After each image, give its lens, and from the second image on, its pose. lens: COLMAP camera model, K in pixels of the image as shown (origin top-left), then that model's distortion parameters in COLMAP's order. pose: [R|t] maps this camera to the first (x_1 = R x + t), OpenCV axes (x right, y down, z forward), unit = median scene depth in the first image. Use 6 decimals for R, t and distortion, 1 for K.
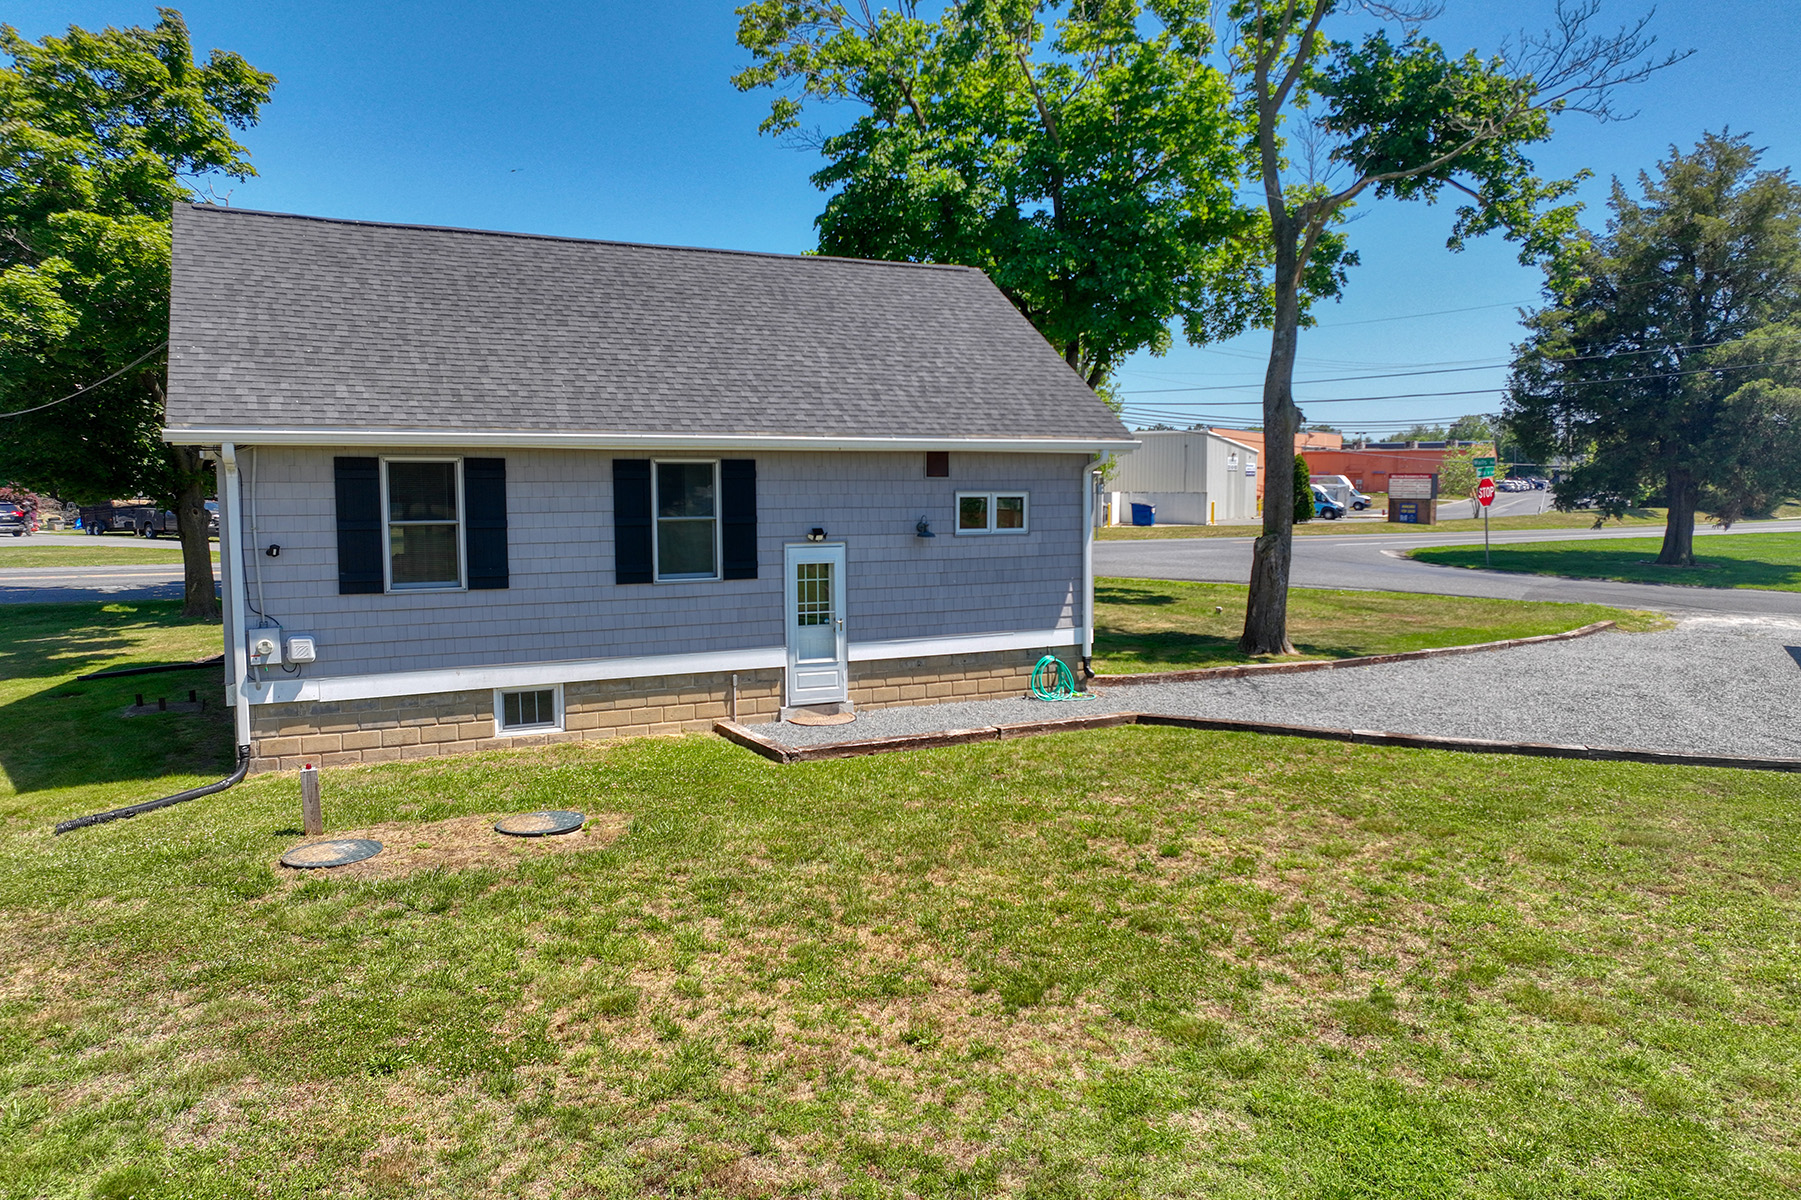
lens RADIAL K [[1267.2, 0, 906.7], [0, 1267.2, 598.9], [0, 0, 1]] dist [-0.000422, 0.014617]
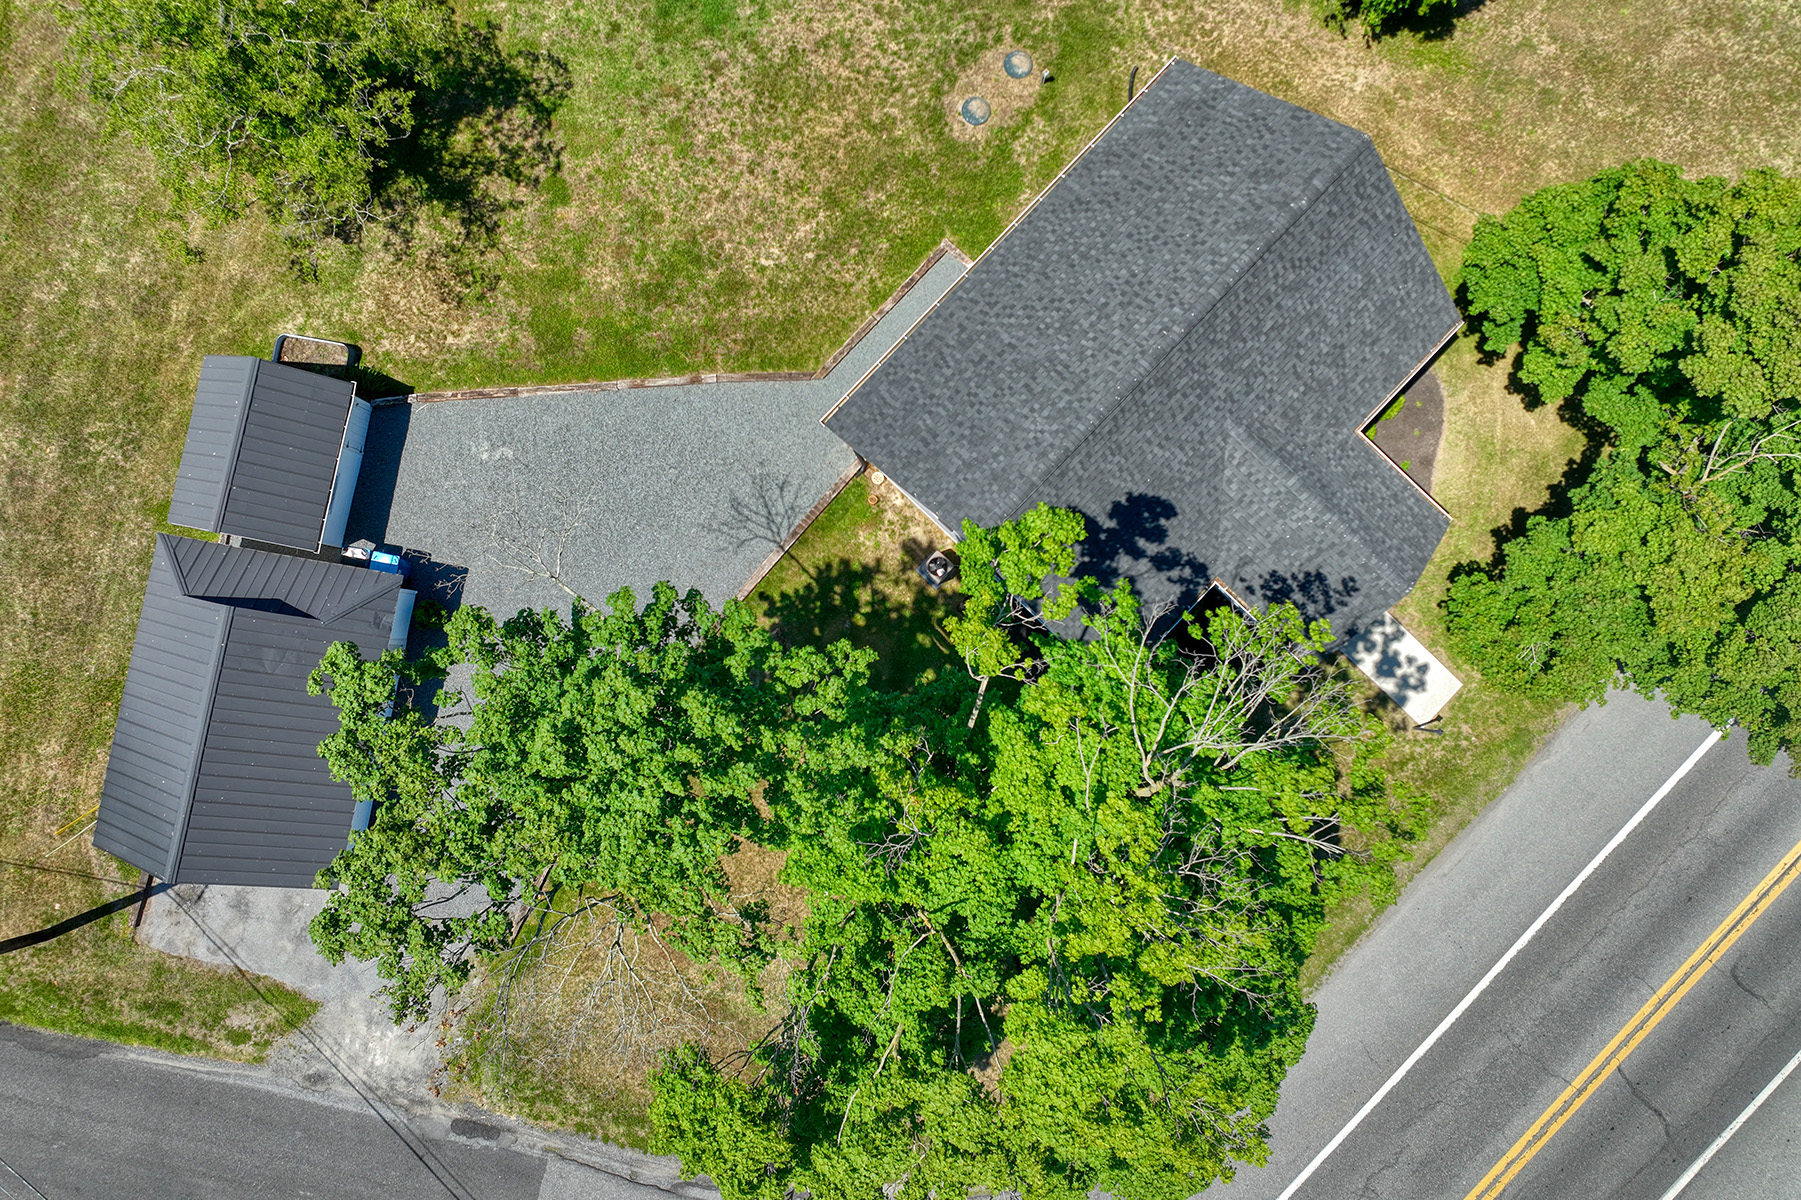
lens RADIAL K [[1267.2, 0, 884.8], [0, 1267.2, 609.3], [0, 0, 1]] dist [-0.000422, 0.014617]
pose [[-0.942683, 0.333341, -0.015284, 0.245109], [-0.029259, -0.036941, 0.998889, -1.994481], [0.332406, 0.942082, 0.044577, 1.339764]]
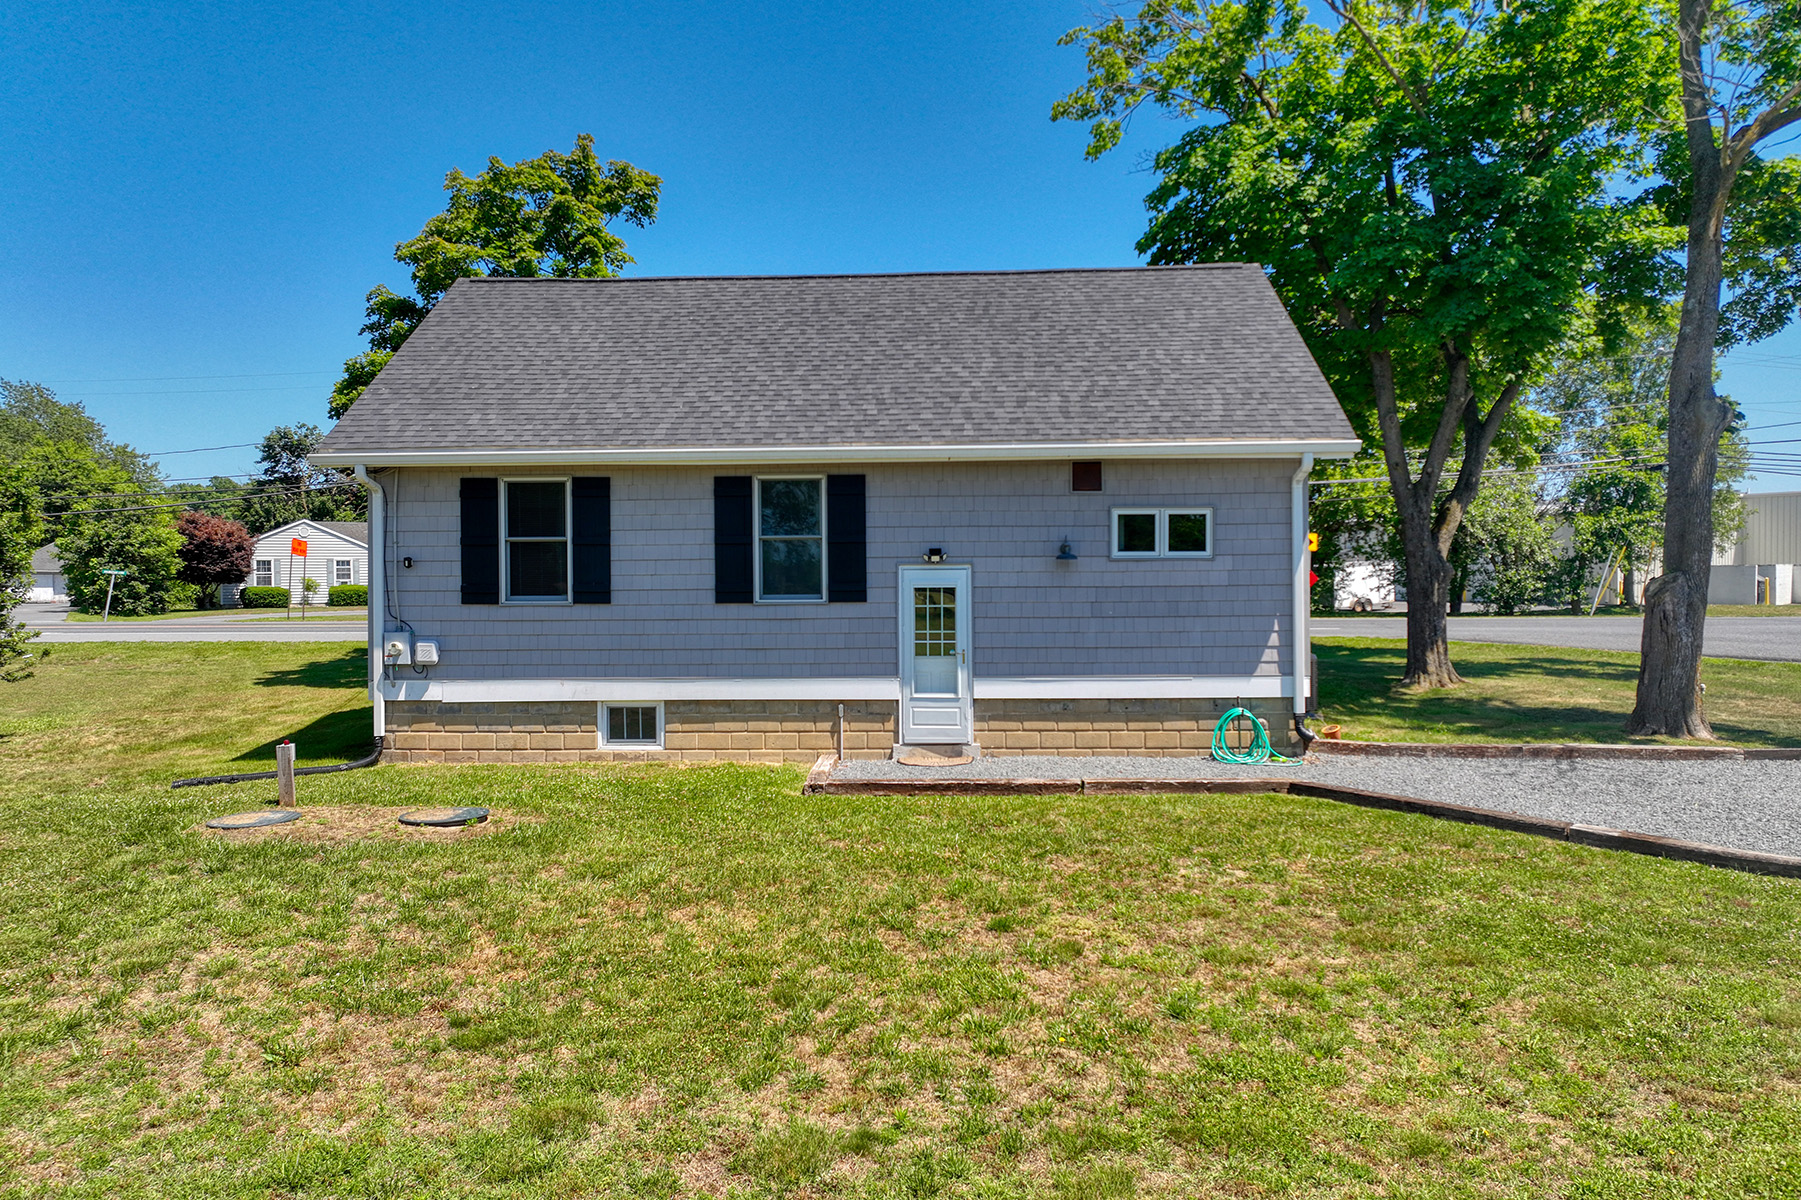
lens RADIAL K [[1267.2, 0, 899.4], [0, 1267.2, 596.9], [0, 0, 1]] dist [-0.000422, 0.014617]
pose [[0.874330, 0.005946, -0.485295, 0.359245], [-0.040509, 0.997330, -0.060763, 0.036293], [0.483638, 0.072786, 0.872236, 0.204477]]
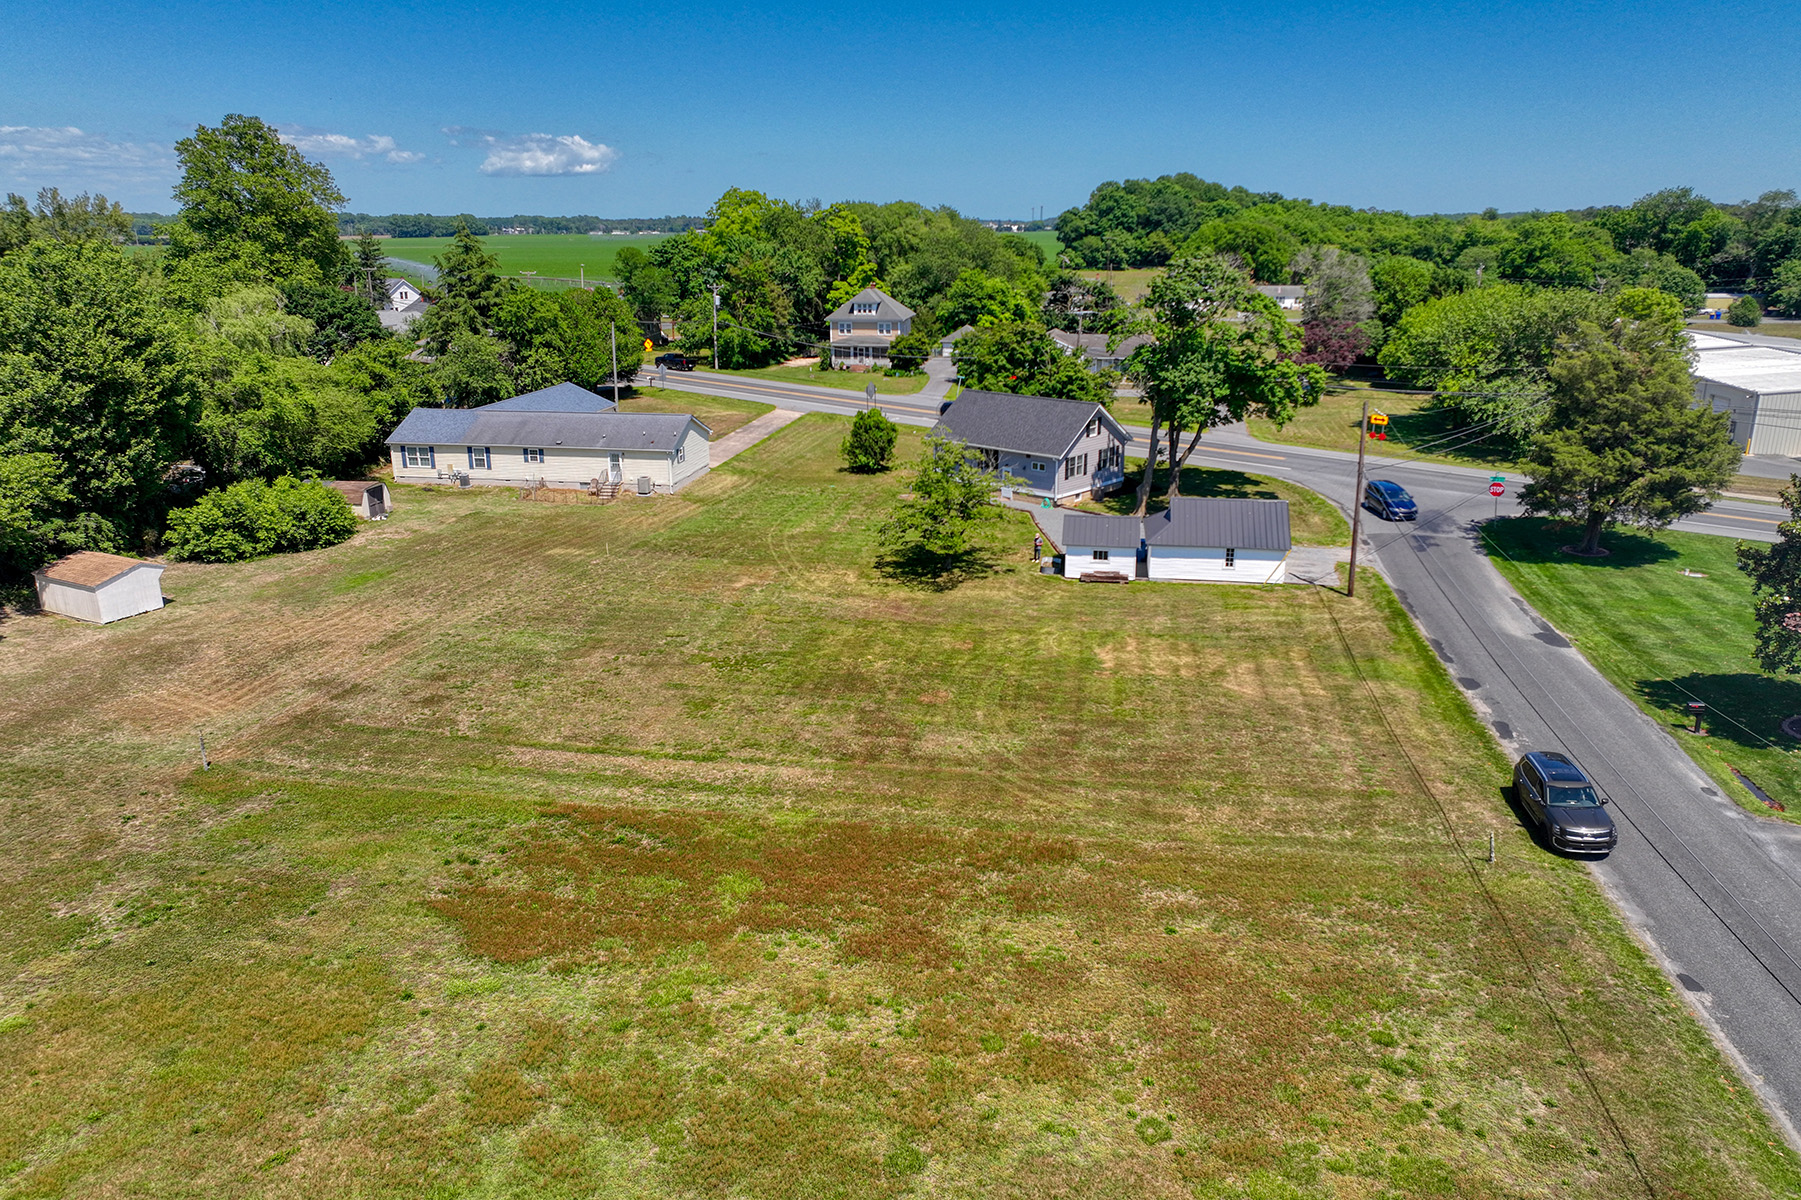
lens RADIAL K [[1267.2, 0, 894.2], [0, 1267.2, 604.7], [0, 0, 1]] dist [-0.000422, 0.014617]
pose [[0.351906, 0.274928, -0.894750, 4.873027], [-0.083691, 0.961306, 0.262463, -0.878582], [0.932287, -0.017480, 0.361298, -1.436930]]
